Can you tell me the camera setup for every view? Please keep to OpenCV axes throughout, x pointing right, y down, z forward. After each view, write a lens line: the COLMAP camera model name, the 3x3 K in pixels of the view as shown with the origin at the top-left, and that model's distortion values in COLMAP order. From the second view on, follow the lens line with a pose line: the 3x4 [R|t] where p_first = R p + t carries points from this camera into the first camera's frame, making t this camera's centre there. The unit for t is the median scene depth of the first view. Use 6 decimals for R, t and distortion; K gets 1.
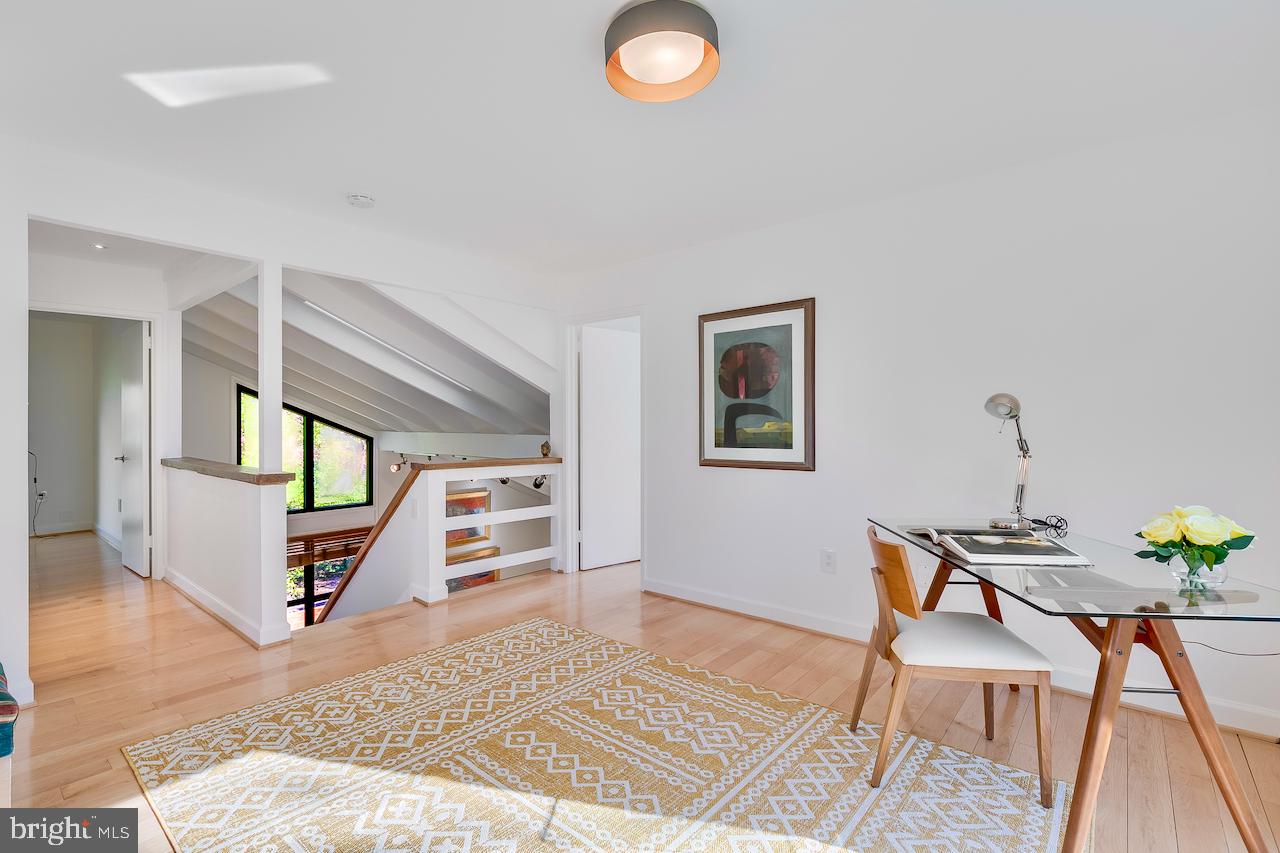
lens RADIAL K [[581.2, 0, 636.8], [0, 581.2, 433.6], [0, 0, 1]] dist [0.001710, 0.000169]
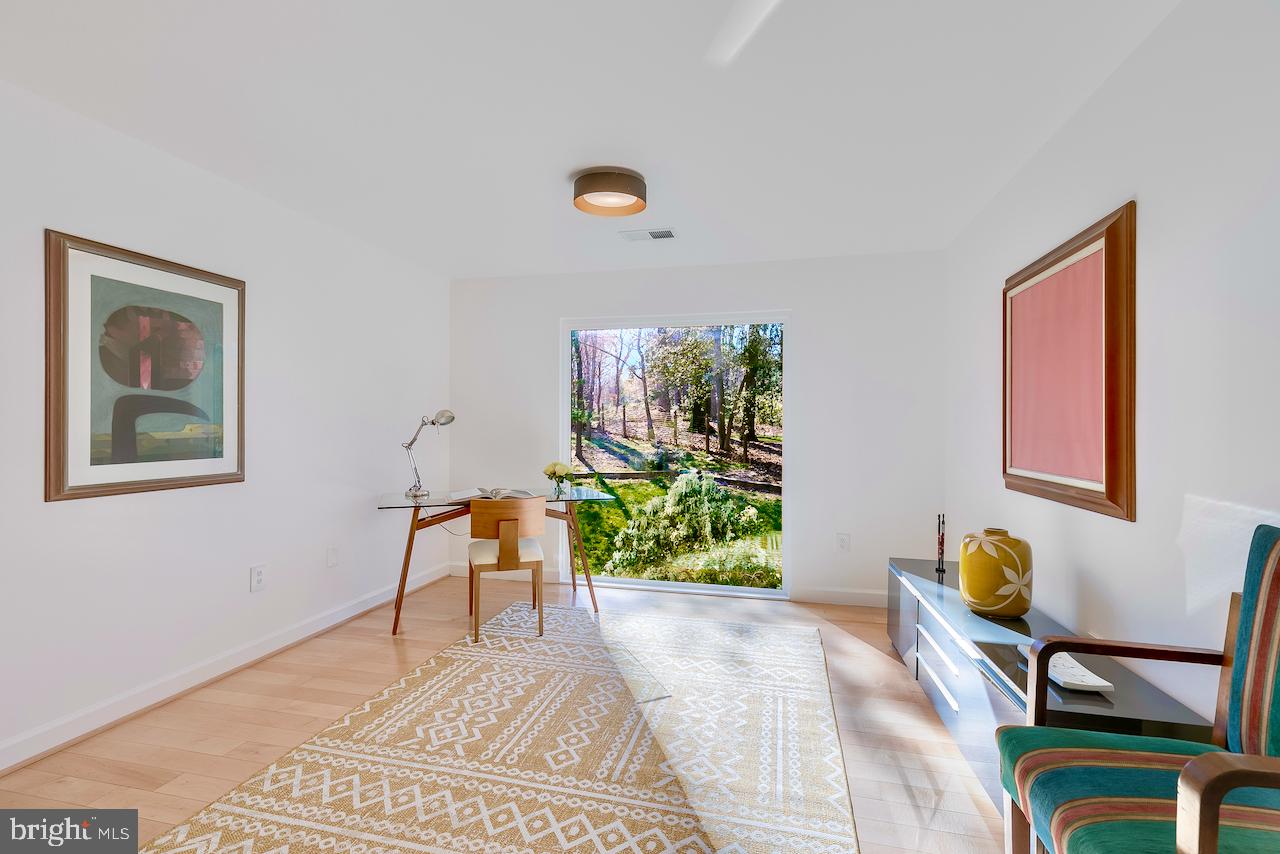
lens RADIAL K [[581.2, 0, 634.7], [0, 581.2, 427.2], [0, 0, 1]] dist [0.001710, 0.000169]
pose [[-0.439540, -0.001618, 0.898222, -0.726054], [0.006887, 0.999963, 0.005172, -0.016347], [-0.898197, 0.008460, -0.439513, 0.851743]]
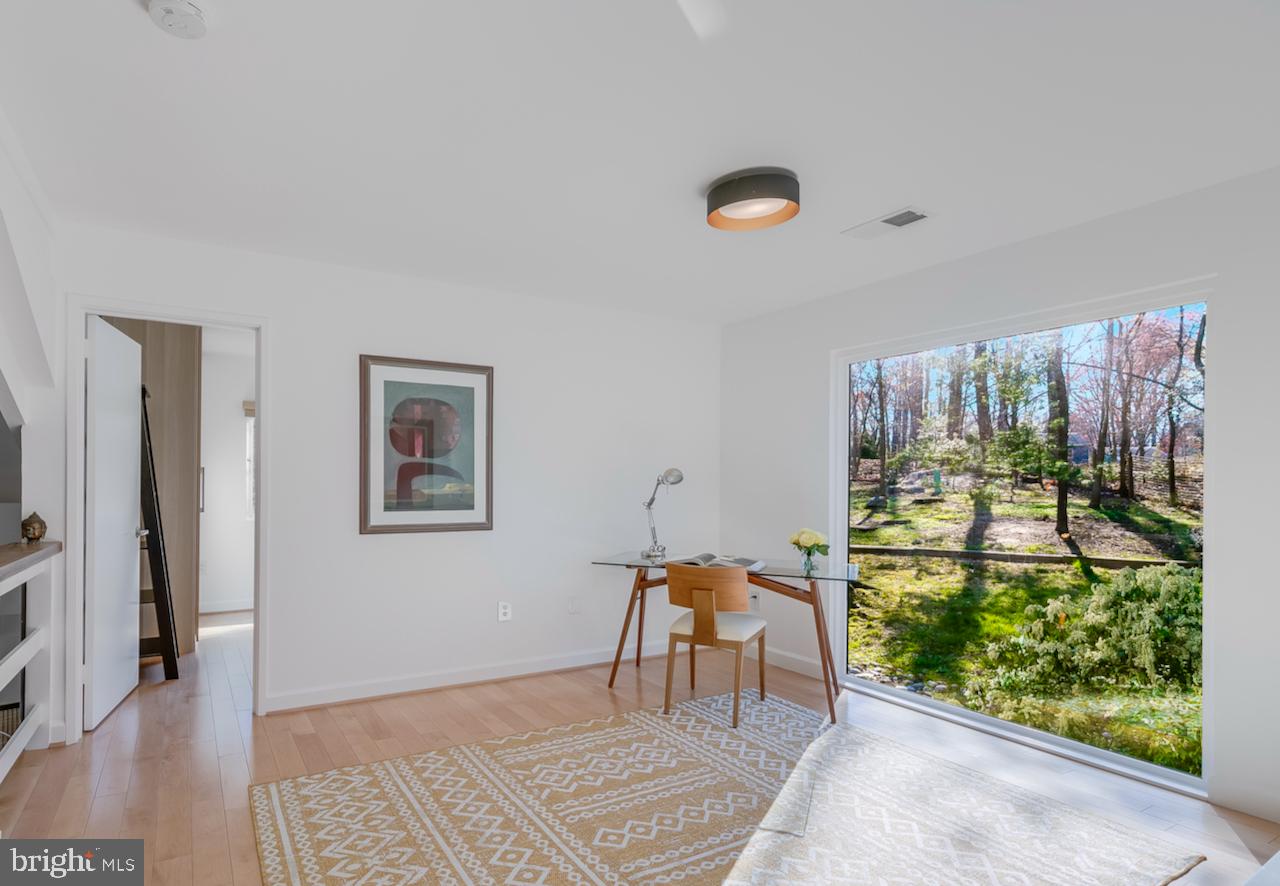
lens RADIAL K [[656.0, 0, 541.3], [0, 656.0, 489.8], [0, 0, 1]] dist [0.008478, -0.000523]
pose [[0.370049, -0.003729, 0.929005, -0.770661], [0.004824, 0.999986, 0.002093, -0.010783], [-0.929000, 0.003707, 0.370062, 0.469655]]
